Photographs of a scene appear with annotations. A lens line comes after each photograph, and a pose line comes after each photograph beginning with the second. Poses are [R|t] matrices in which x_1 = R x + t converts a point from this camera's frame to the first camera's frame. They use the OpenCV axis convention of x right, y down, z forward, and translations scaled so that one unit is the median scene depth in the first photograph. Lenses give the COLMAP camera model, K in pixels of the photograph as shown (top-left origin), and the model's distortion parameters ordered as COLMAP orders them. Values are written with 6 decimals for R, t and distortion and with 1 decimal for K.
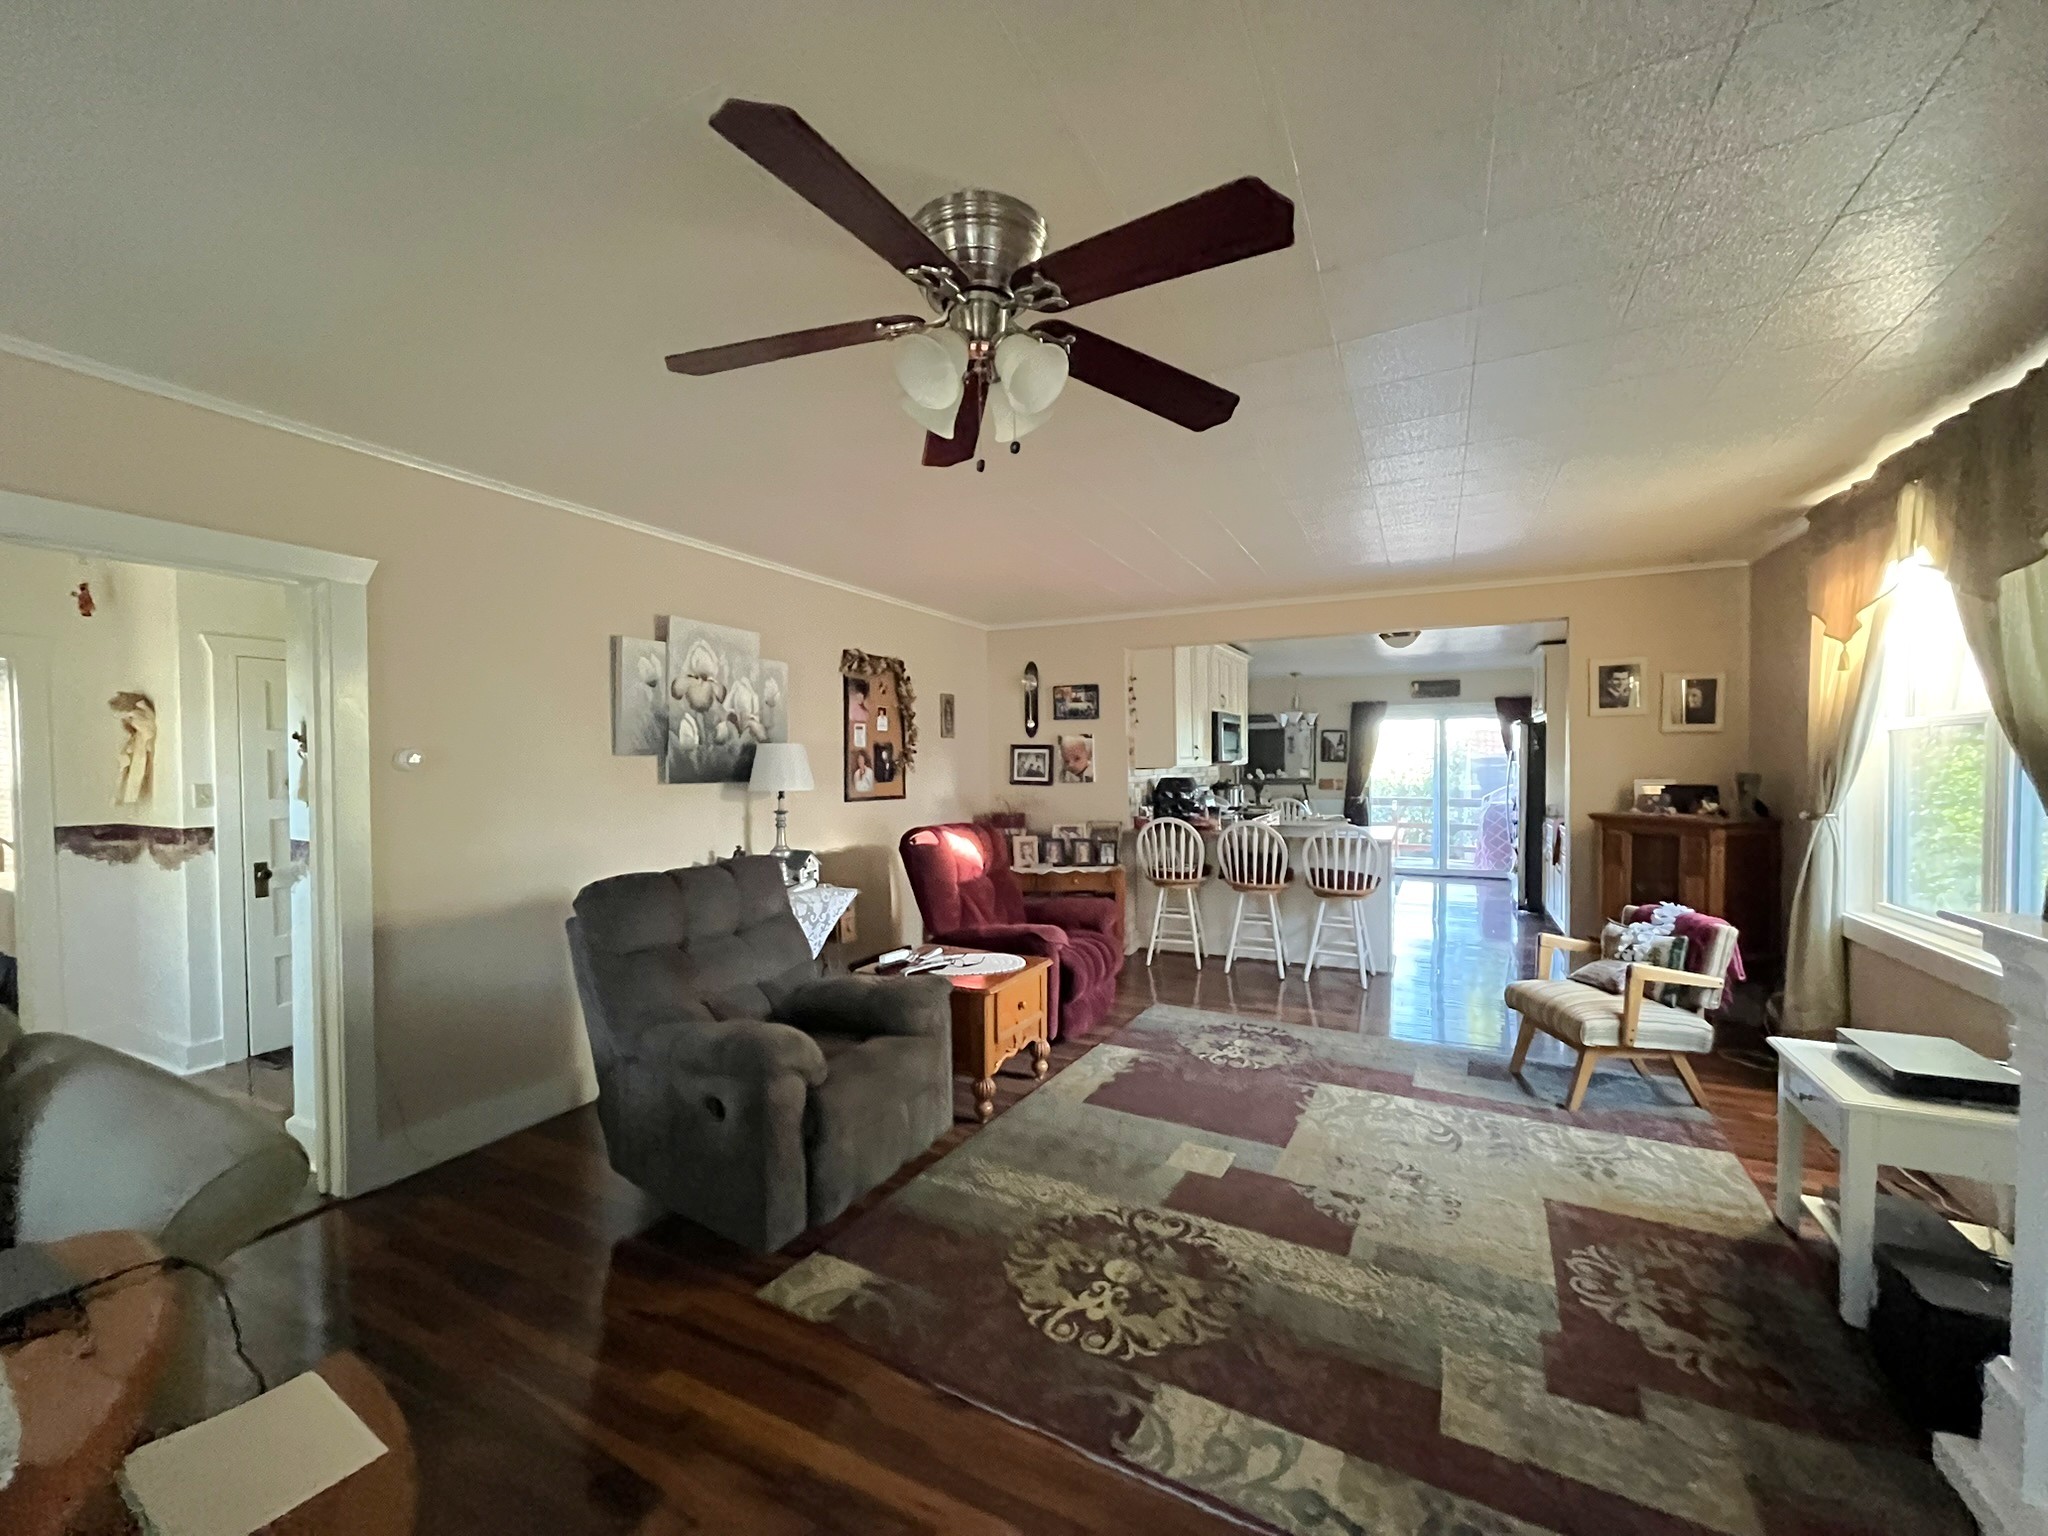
lens RADIAL K [[820.4, 0, 1020.8], [0, 820.4, 782.1], [0, 0, 1]] dist [-0.001016, -0.000266]
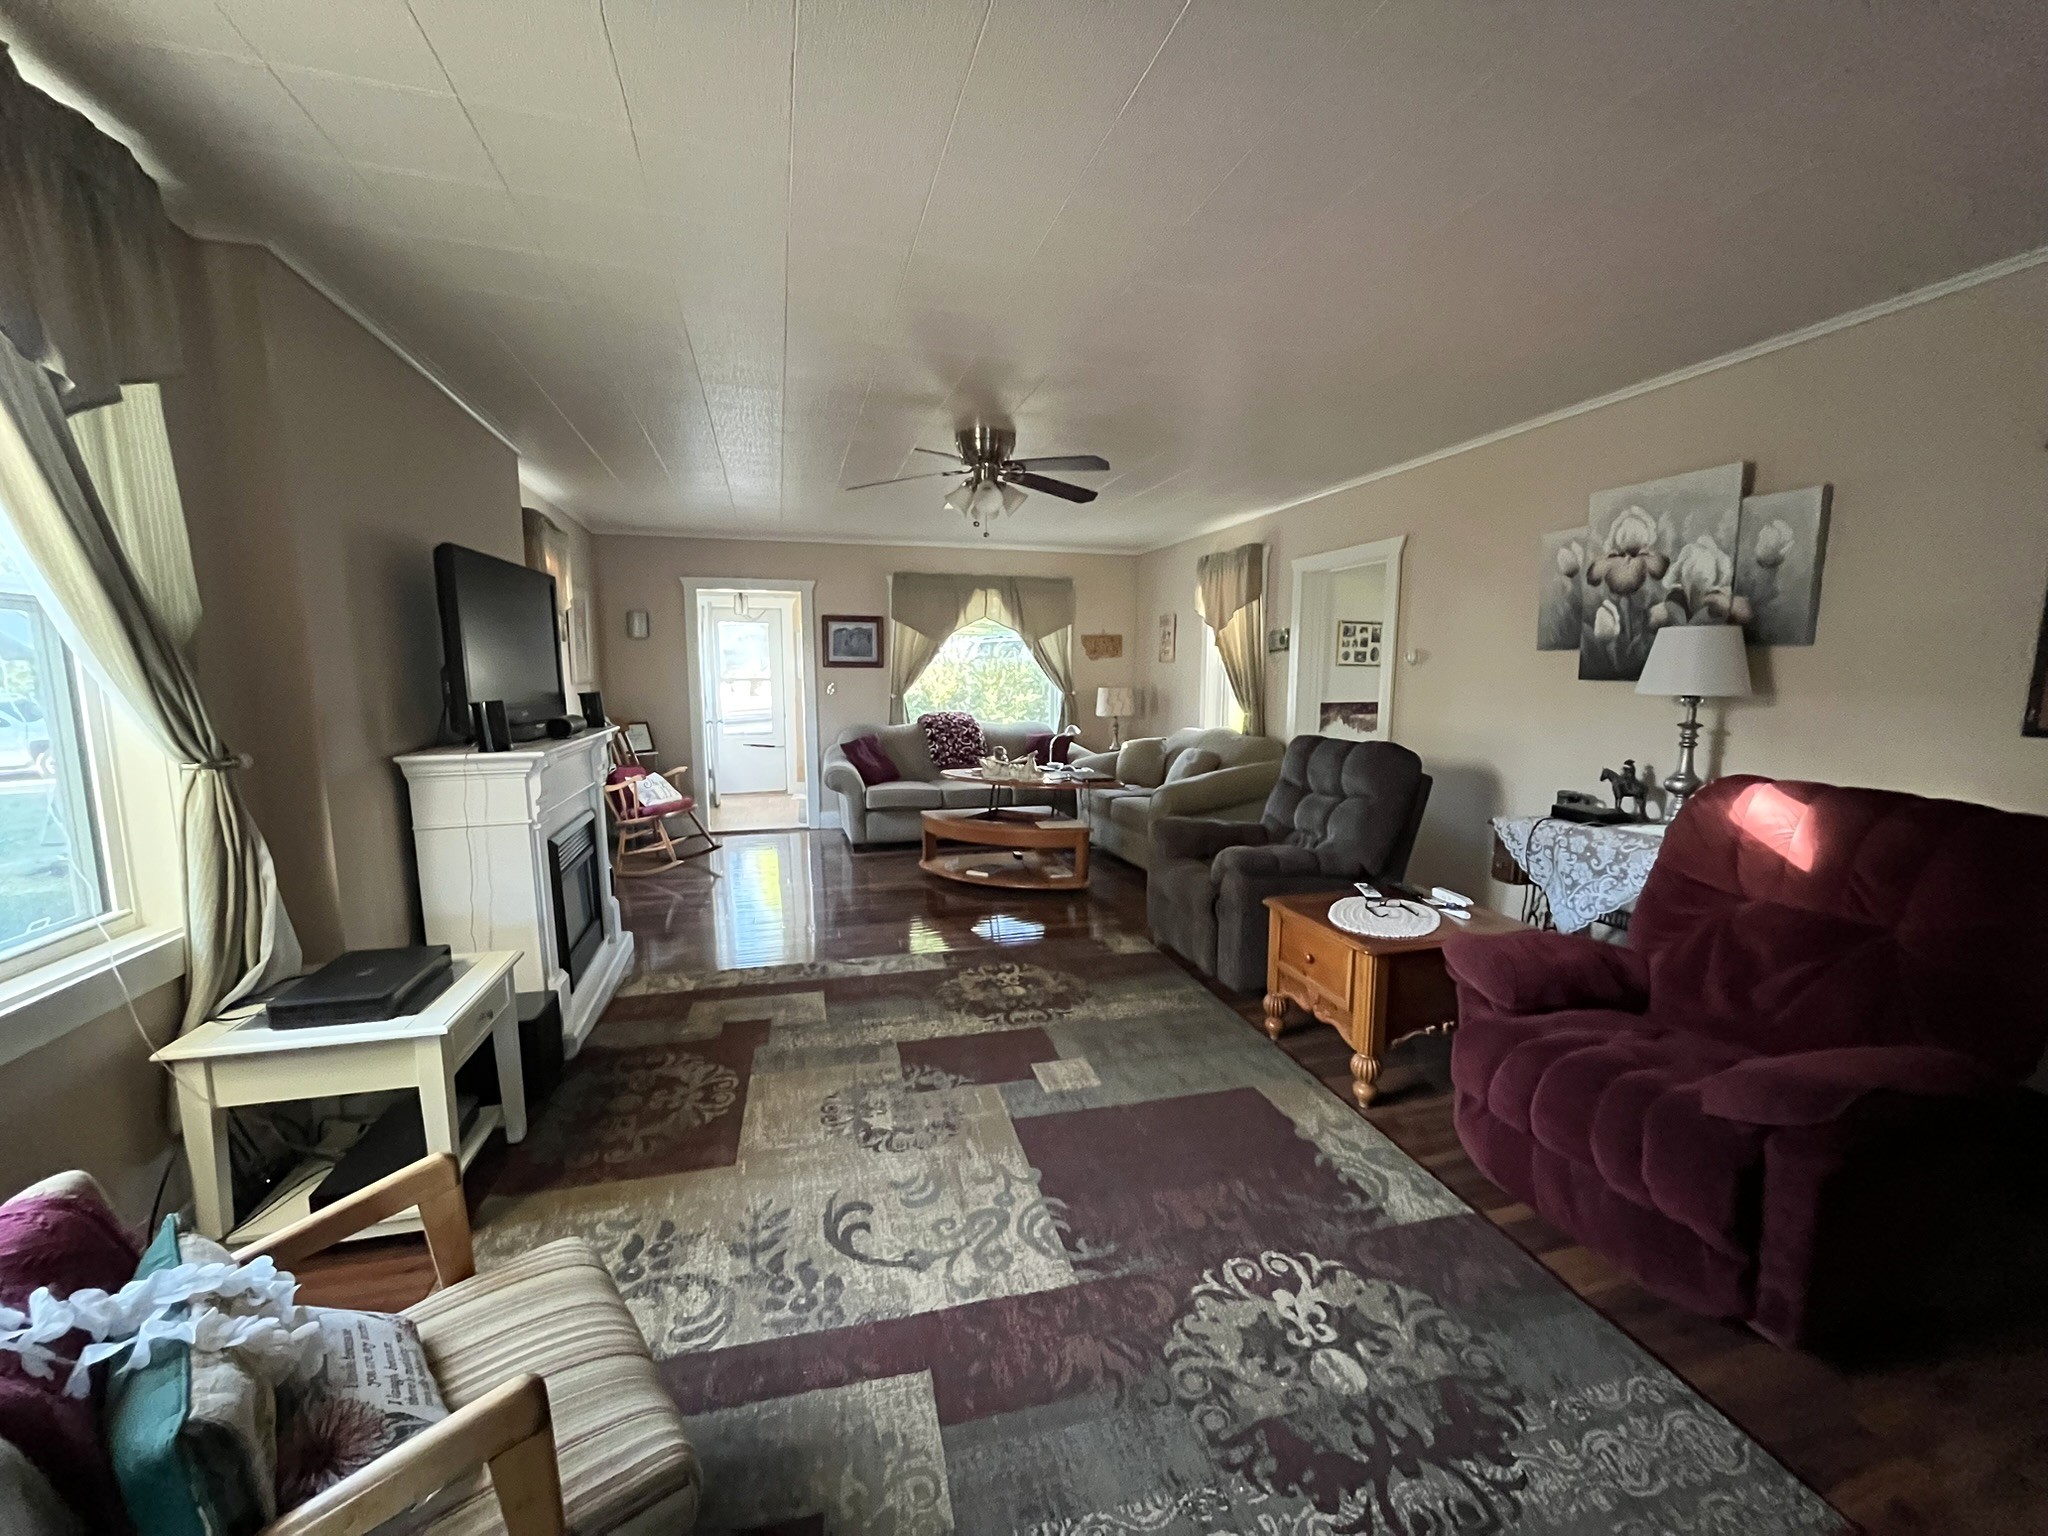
lens RADIAL K [[820.4, 0, 1016.9], [0, 820.4, 772.7], [0, 0, 1]] dist [-0.001016, -0.000266]
pose [[-0.731202, 0.091709, -0.675969, 0.812915], [-0.012430, 0.988966, 0.147619, -0.026938], [0.682048, 0.116341, -0.721994, 1.494999]]
